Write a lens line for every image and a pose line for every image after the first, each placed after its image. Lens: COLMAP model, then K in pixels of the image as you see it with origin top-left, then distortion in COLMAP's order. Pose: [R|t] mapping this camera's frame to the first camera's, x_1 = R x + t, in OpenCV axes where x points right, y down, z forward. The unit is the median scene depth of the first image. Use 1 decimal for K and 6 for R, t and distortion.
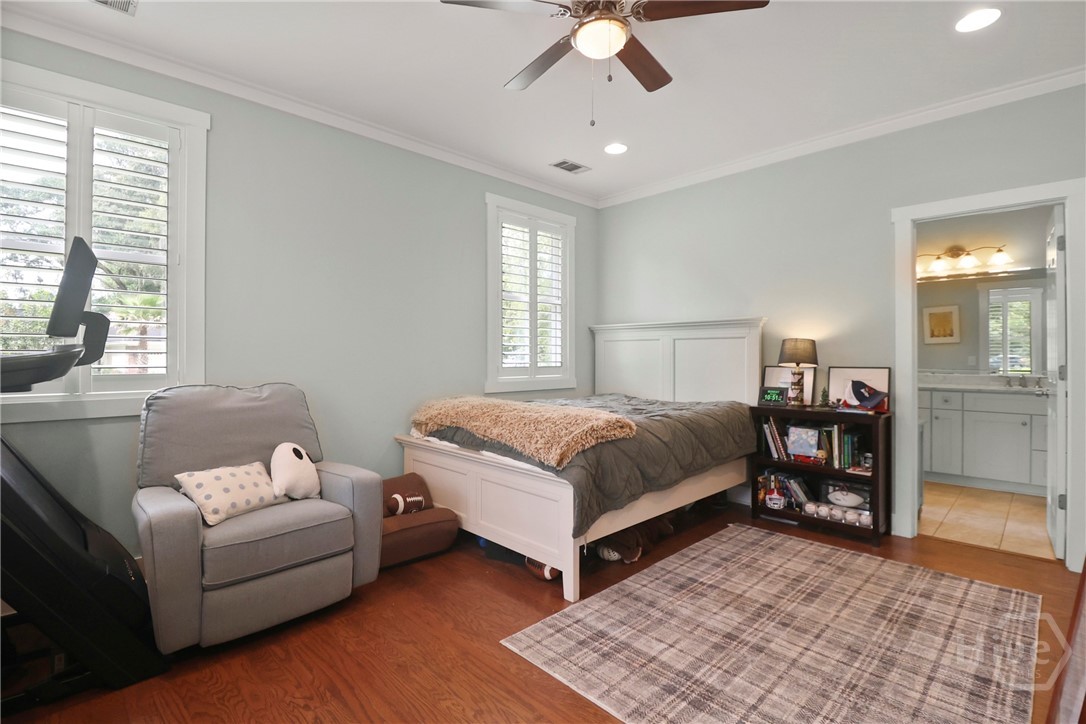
lens RADIAL K [[511.1, 0, 533.5], [0, 511.1, 358.0], [0, 0, 1]] dist [0.001578, -0.013290]
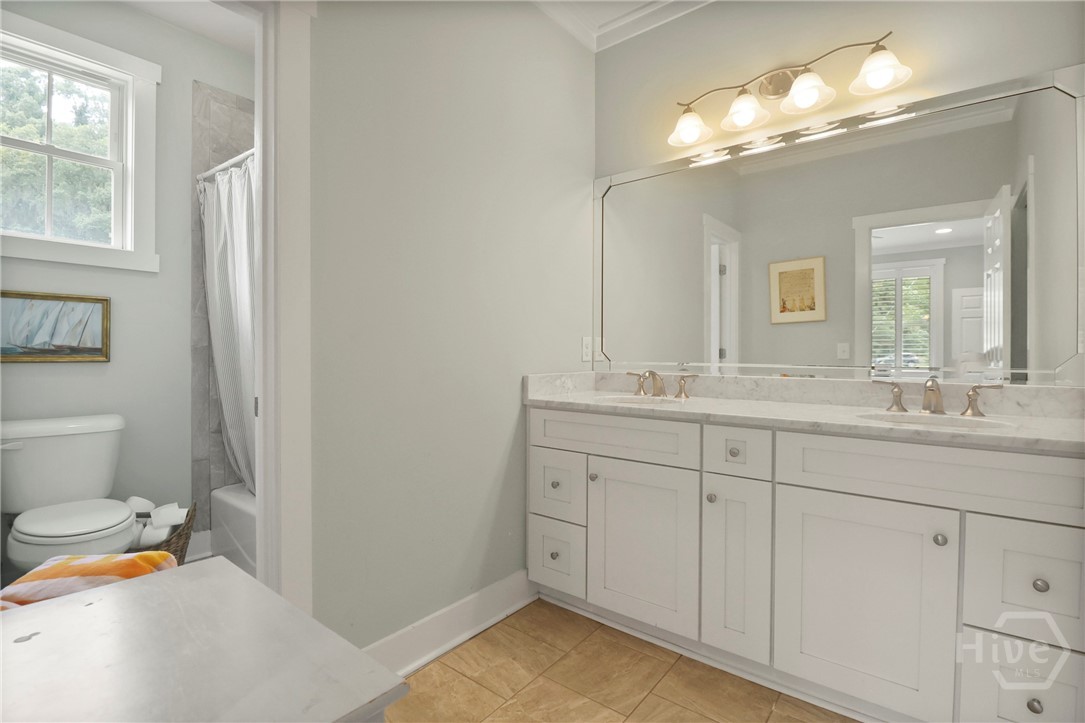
lens RADIAL K [[510.6, 0, 533.0], [0, 510.6, 357.5], [0, 0, 1]] dist [0.001578, -0.013290]
pose [[0.992214, 0.005505, 0.124421, 0.436713], [-0.006262, 0.999964, 0.005695, 0.011686], [-0.124385, -0.006430, 0.992213, 0.462426]]
